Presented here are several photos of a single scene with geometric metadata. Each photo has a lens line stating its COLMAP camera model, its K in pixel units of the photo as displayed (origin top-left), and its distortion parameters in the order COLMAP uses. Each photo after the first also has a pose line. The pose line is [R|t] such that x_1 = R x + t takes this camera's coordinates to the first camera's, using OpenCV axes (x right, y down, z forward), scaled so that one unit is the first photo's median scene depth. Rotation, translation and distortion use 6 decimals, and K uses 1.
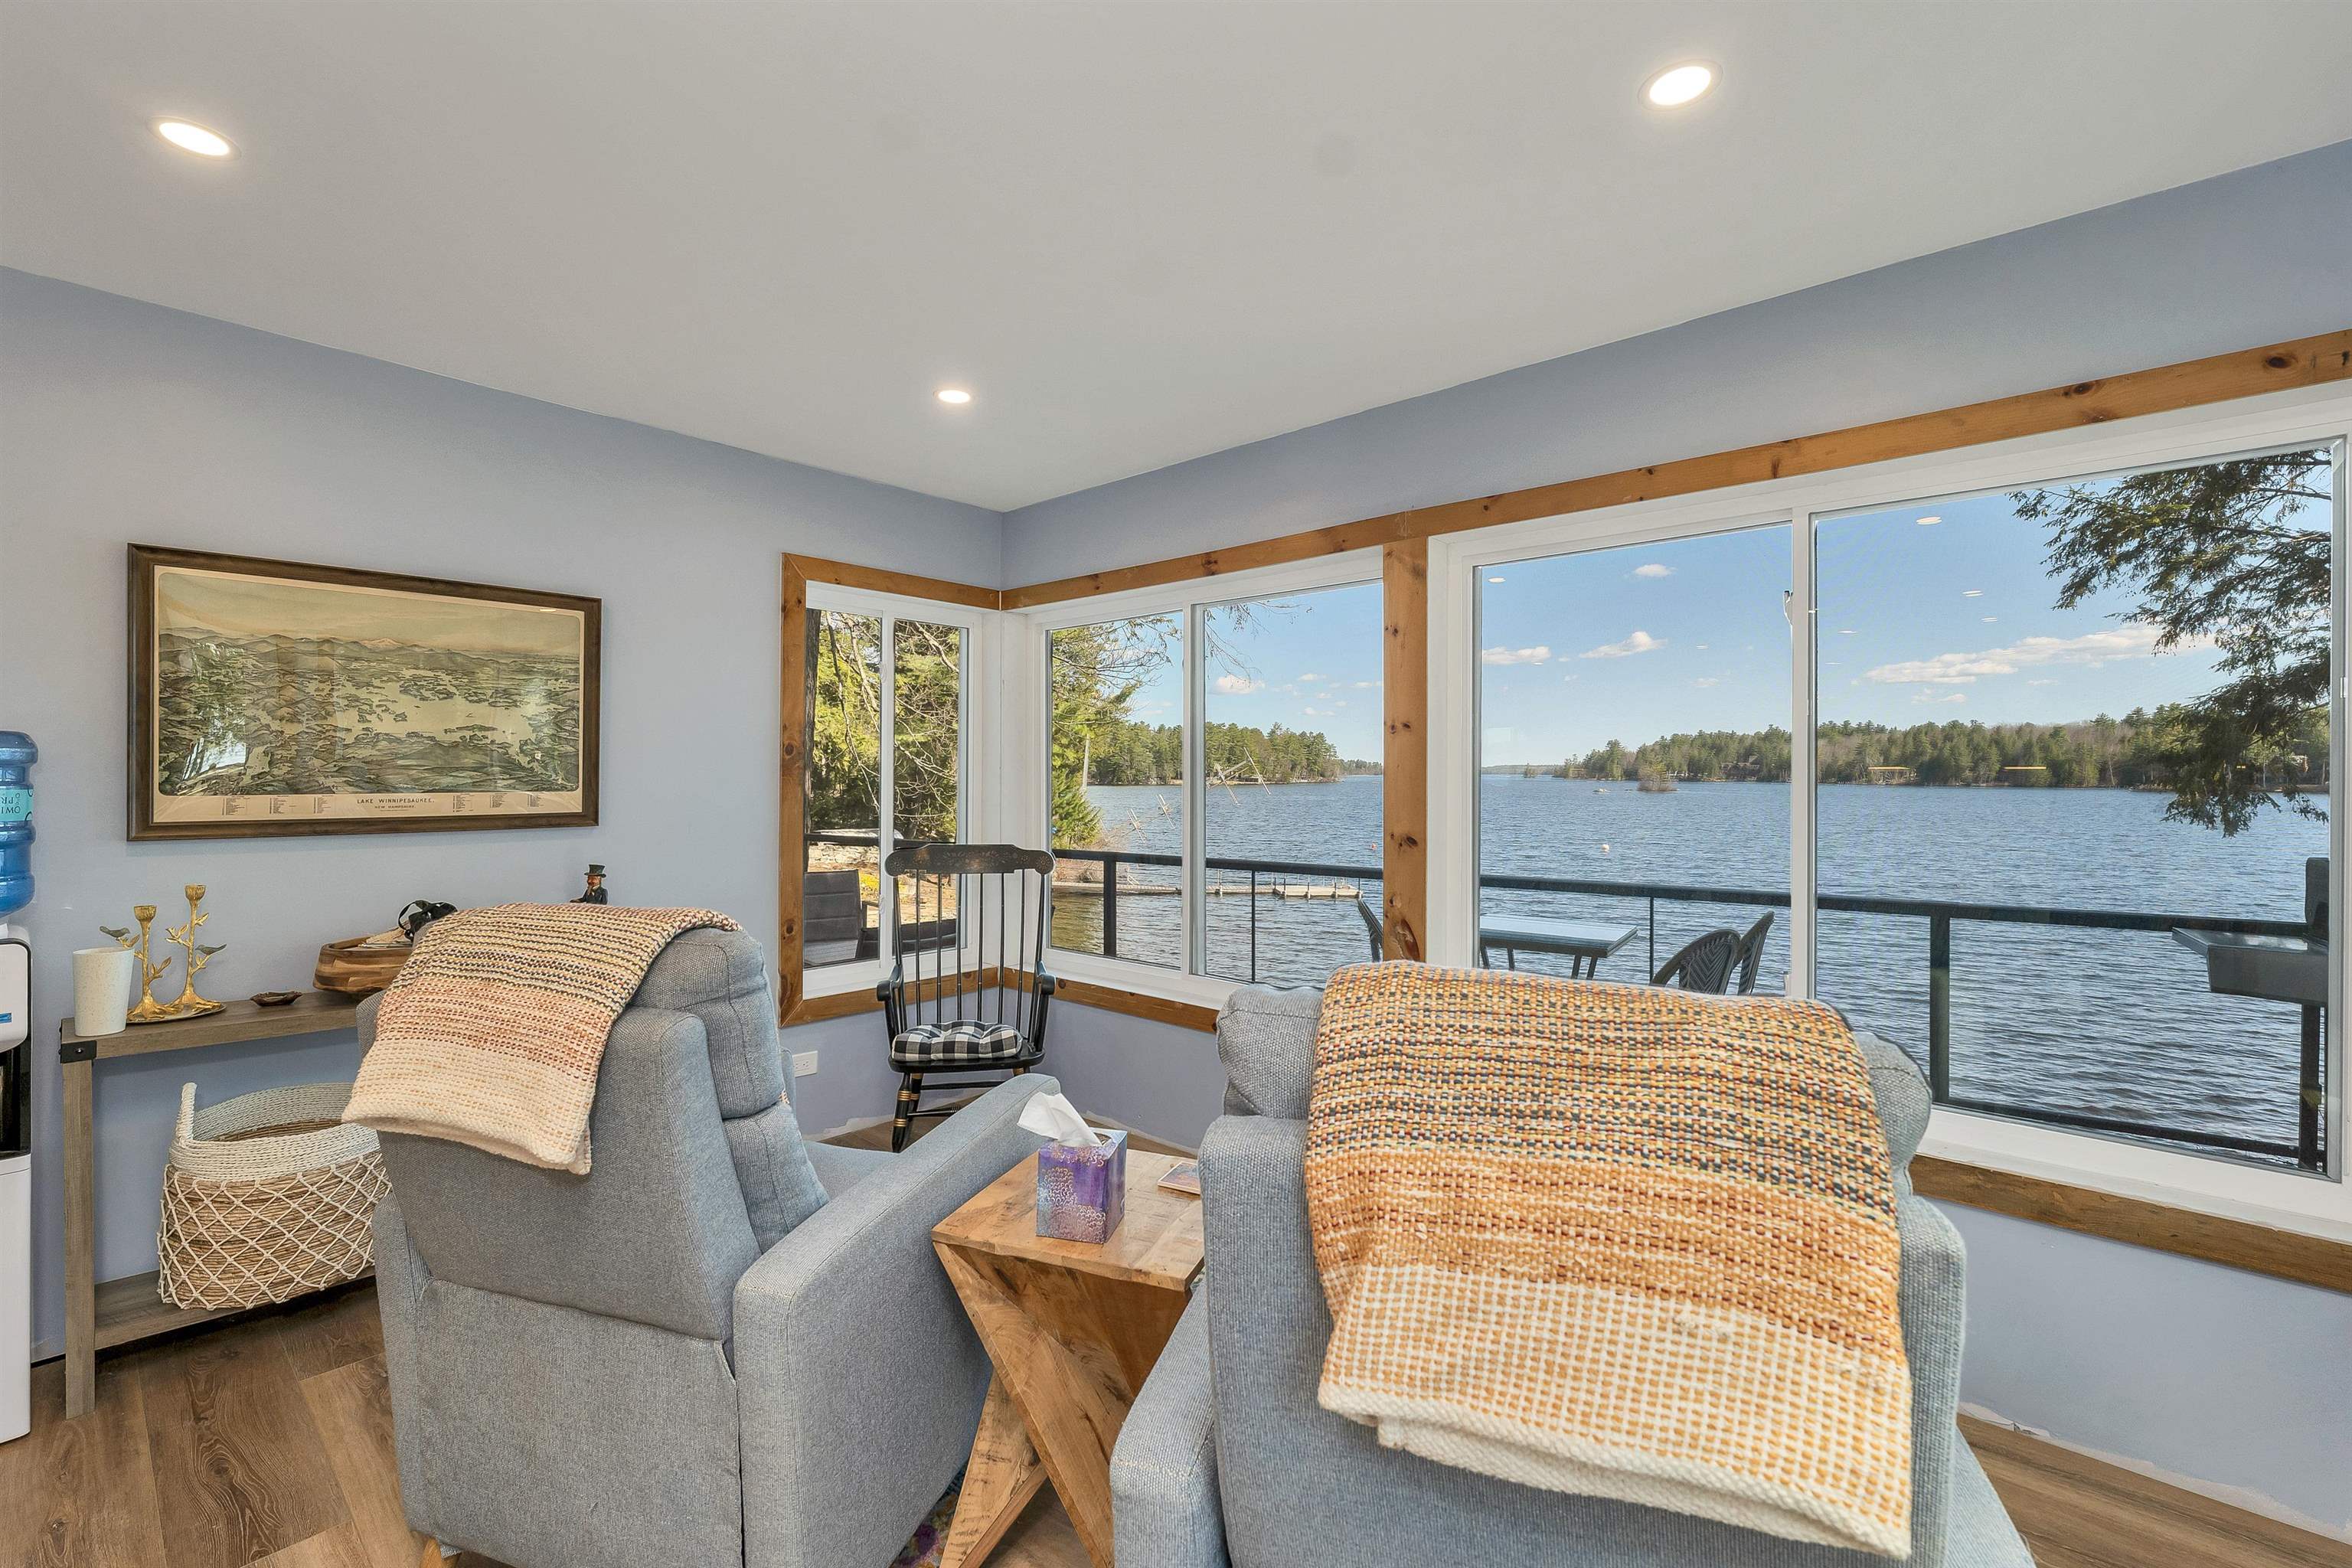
lens RADIAL K [[979.1, 0, 1159.0], [0, 979.1, 781.3], [0, 0, 1]] dist [-0.007988, 0.001153]
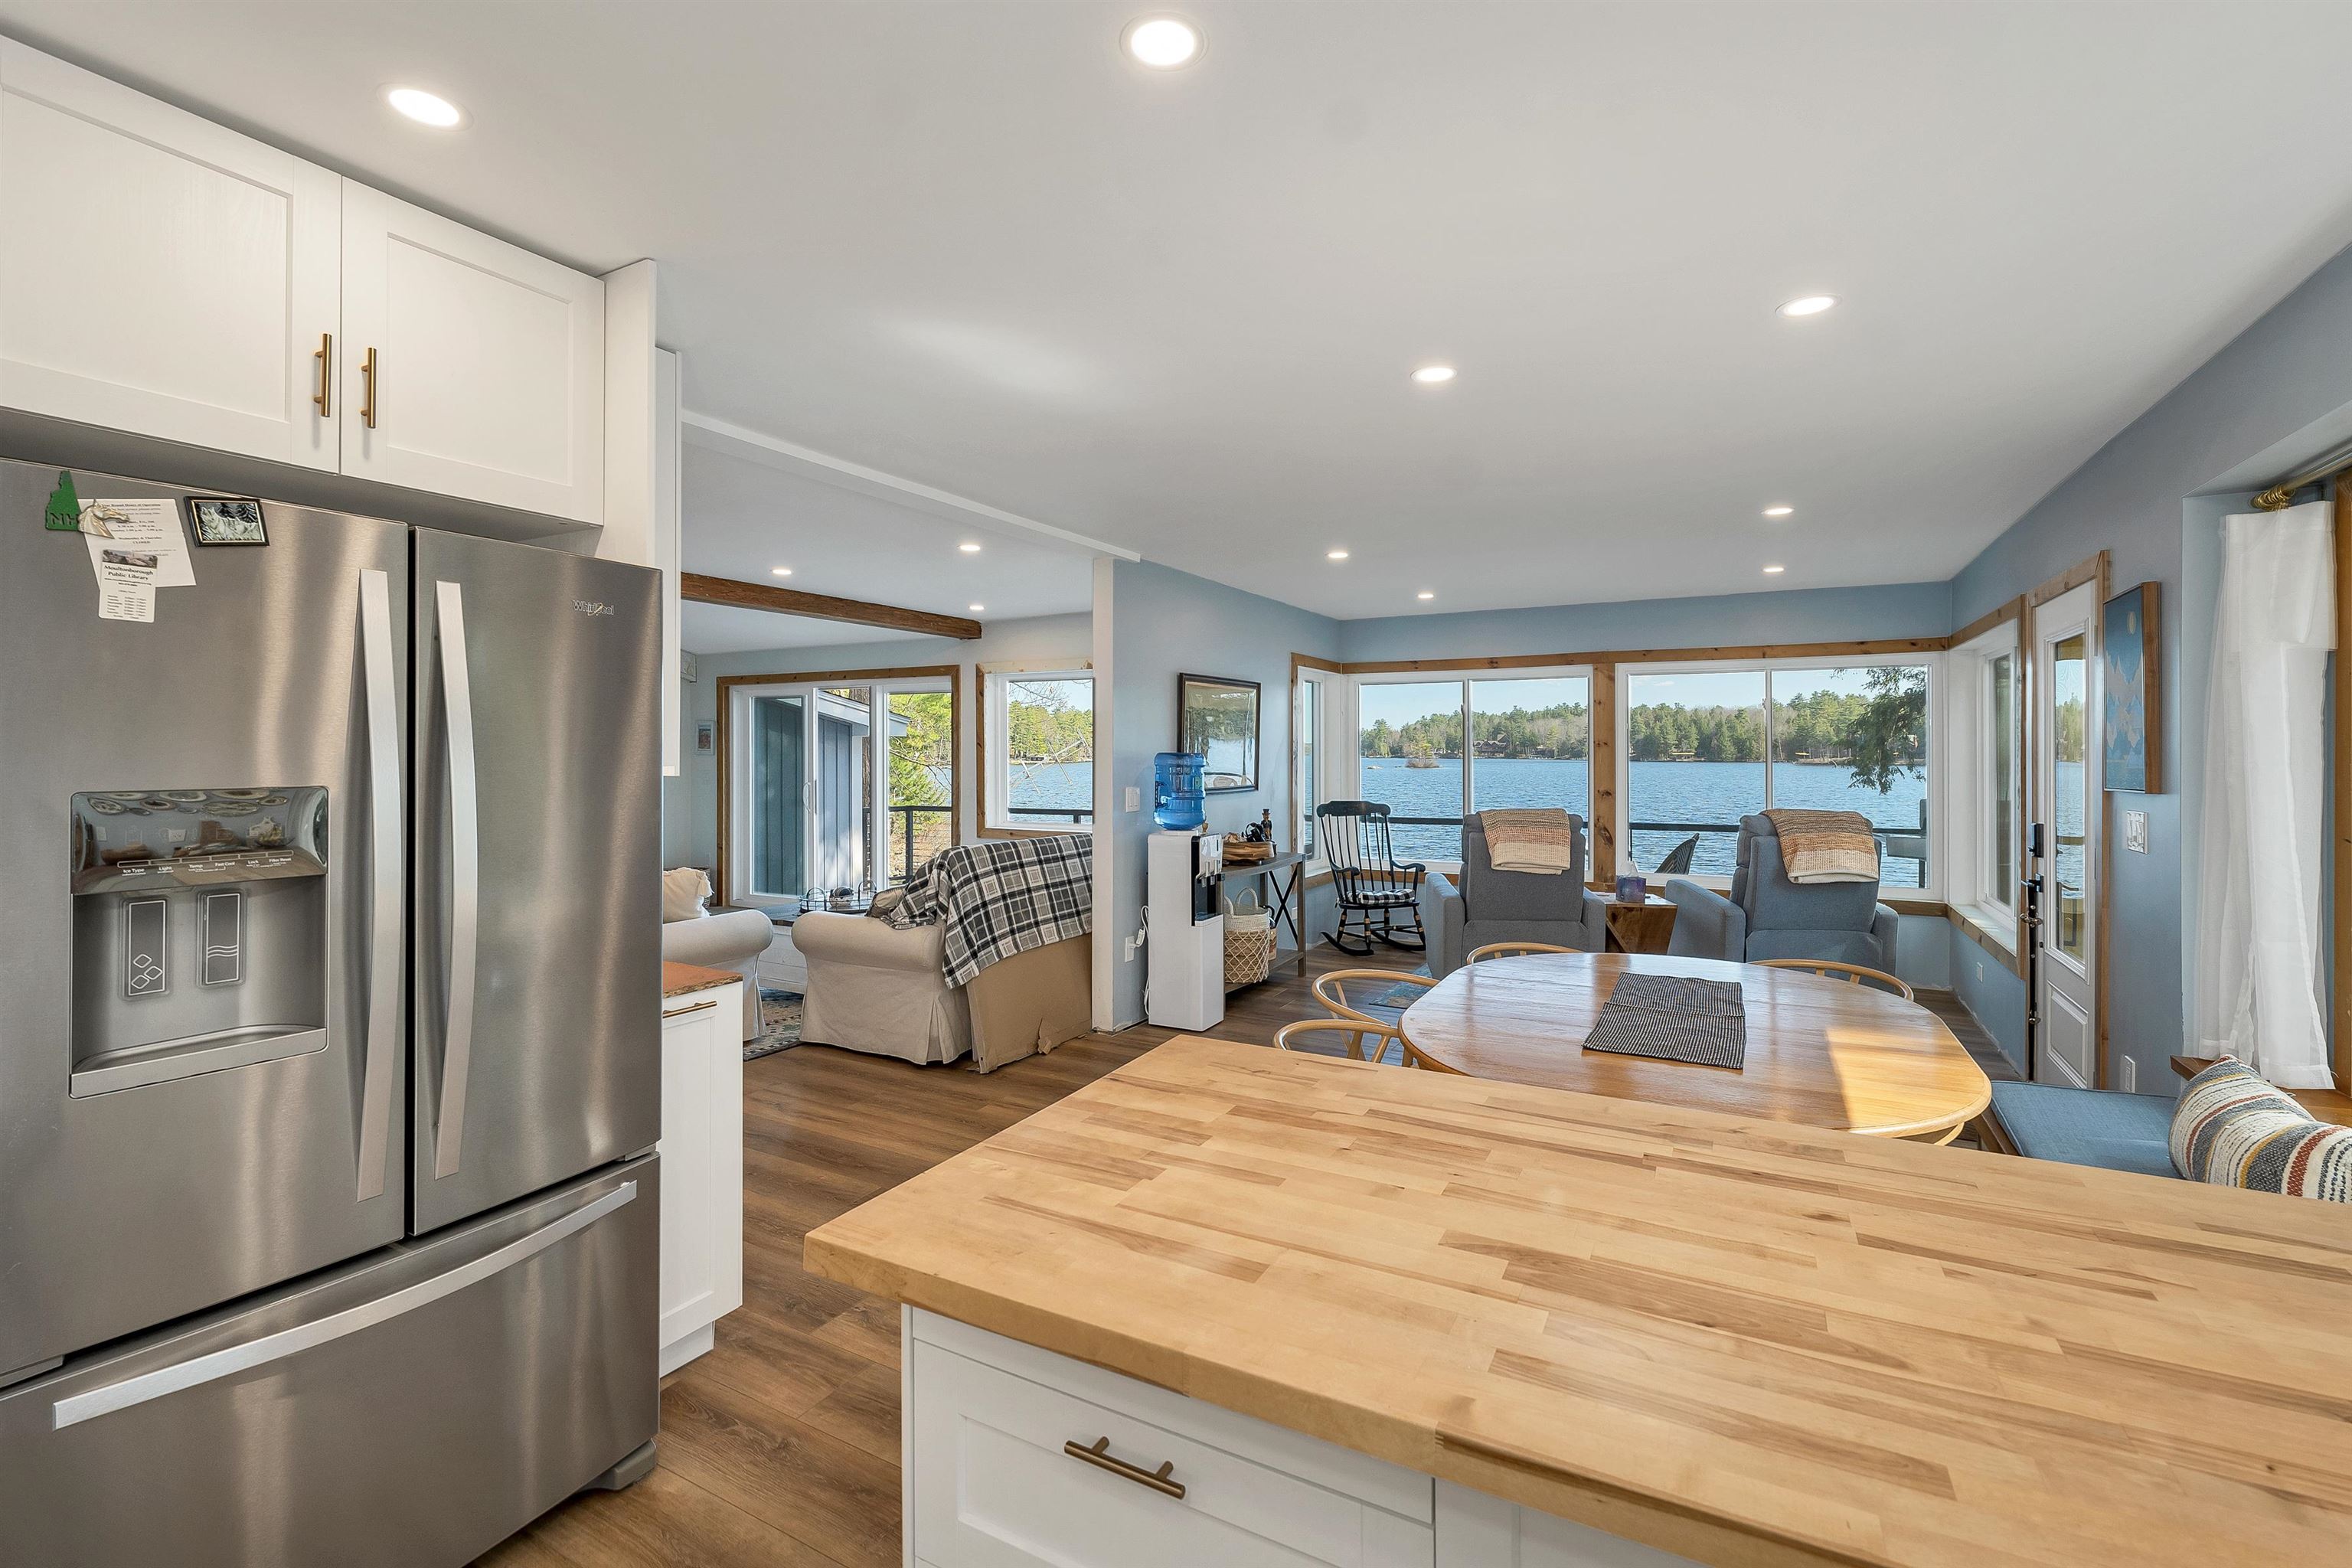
lens RADIAL K [[1014.5, 0, 1181.5], [0, 1014.5, 750.5], [0, 0, 1]] dist [0.000330, -0.000666]
pose [[0.970934, -0.002998, 0.239331, -1.295558], [0.005241, 0.999948, -0.008736, -0.025771], [-0.239292, 0.009736, 0.970899, -1.091058]]
